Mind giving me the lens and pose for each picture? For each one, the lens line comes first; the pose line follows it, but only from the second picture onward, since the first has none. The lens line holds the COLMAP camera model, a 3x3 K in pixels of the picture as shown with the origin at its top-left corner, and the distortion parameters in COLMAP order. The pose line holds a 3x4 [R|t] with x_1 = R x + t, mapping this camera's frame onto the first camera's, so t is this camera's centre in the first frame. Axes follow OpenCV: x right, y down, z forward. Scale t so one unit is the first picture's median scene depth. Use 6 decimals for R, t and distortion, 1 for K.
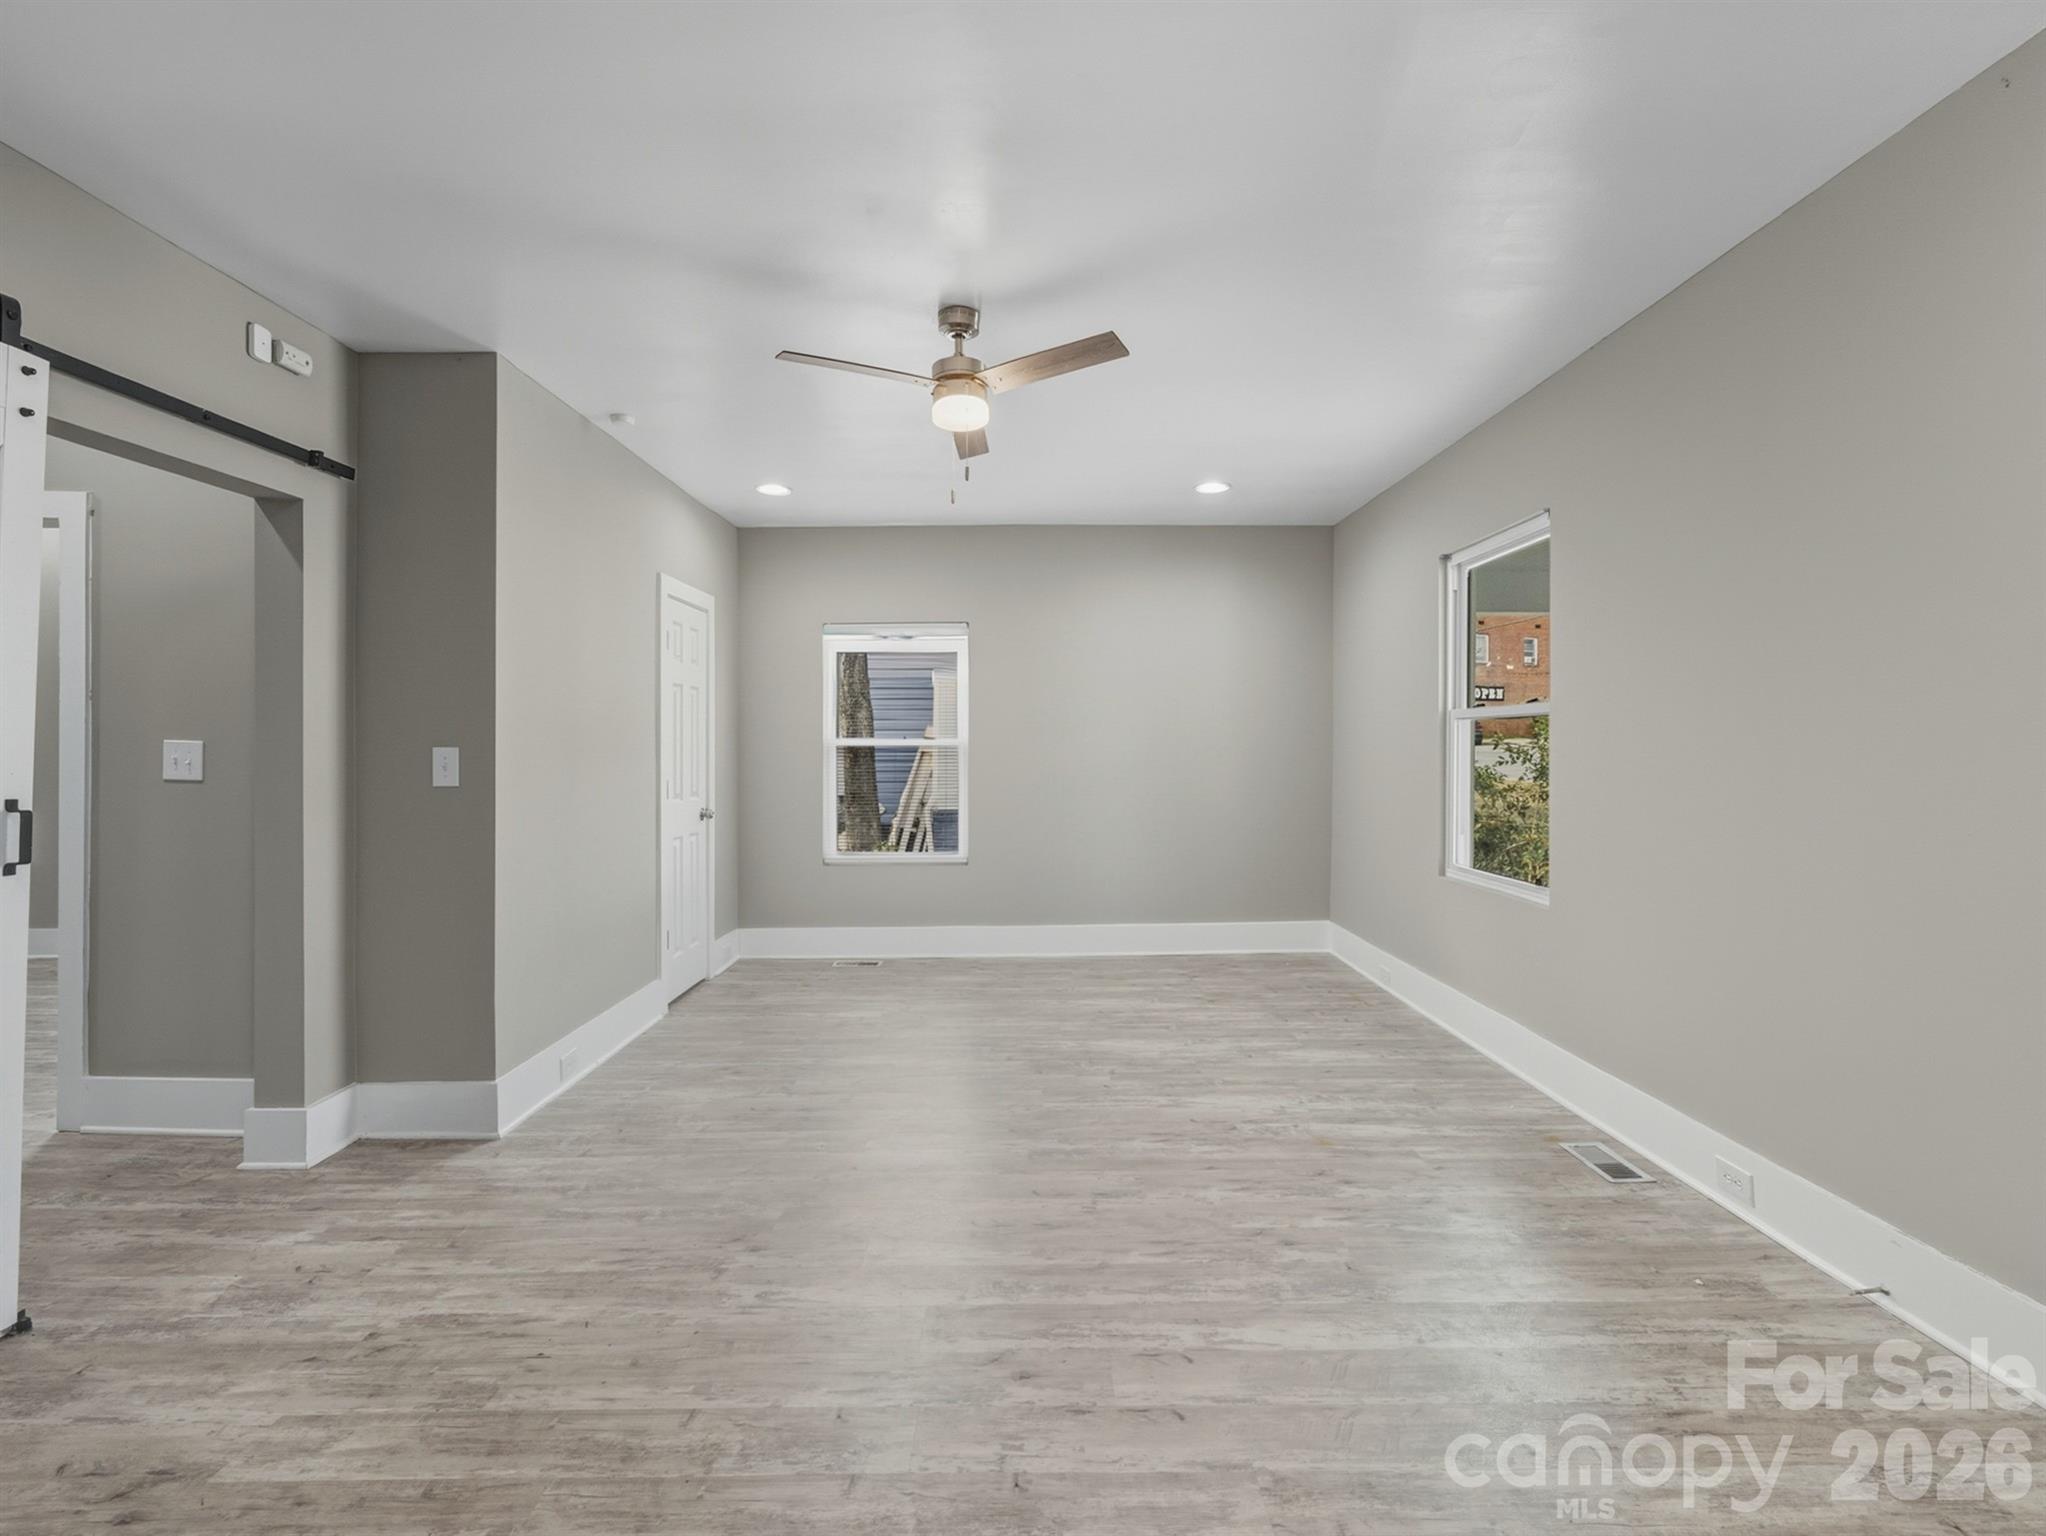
lens RADIAL K [[999.0, 0, 1029.0], [0, 999.0, 774.6], [0, 0, 1]] dist [-0.001068, -0.001195]
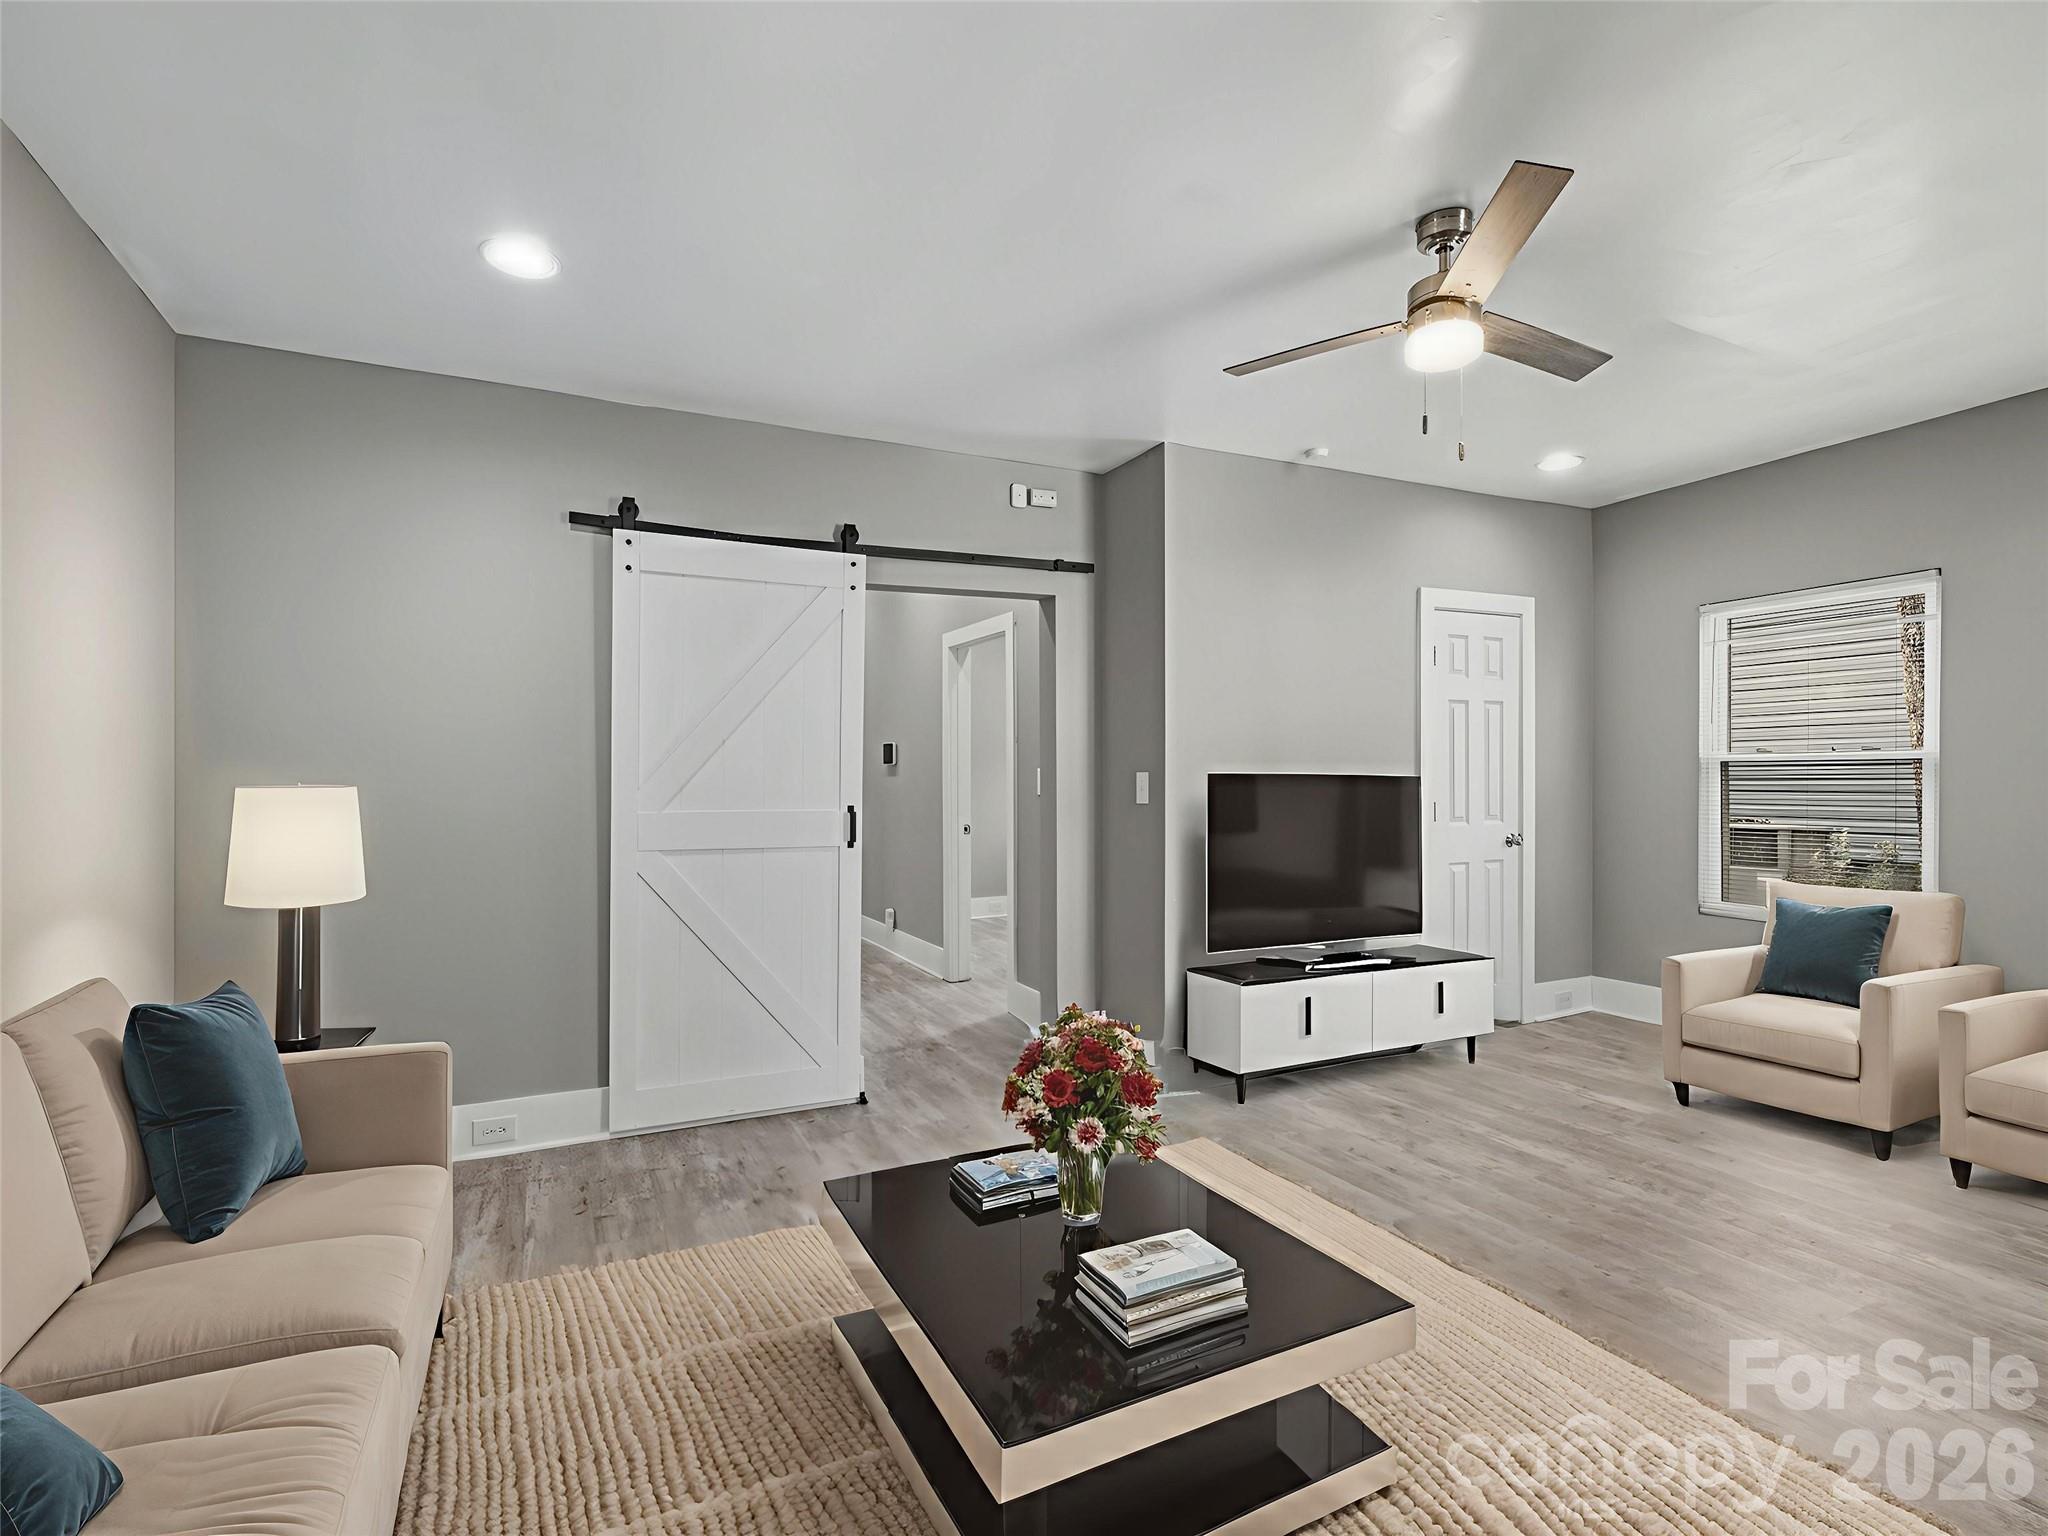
lens RADIAL K [[983.1, 0, 1010.4], [0, 983.1, 801.7], [0, 0, 1]] dist [0.001922, -0.000405]
pose [[0.423025, 0.020762, -0.905880, 0.499783], [-0.010634, 0.999782, 0.017949, -0.011499], [0.906056, 0.002040, 0.423154, 0.360698]]
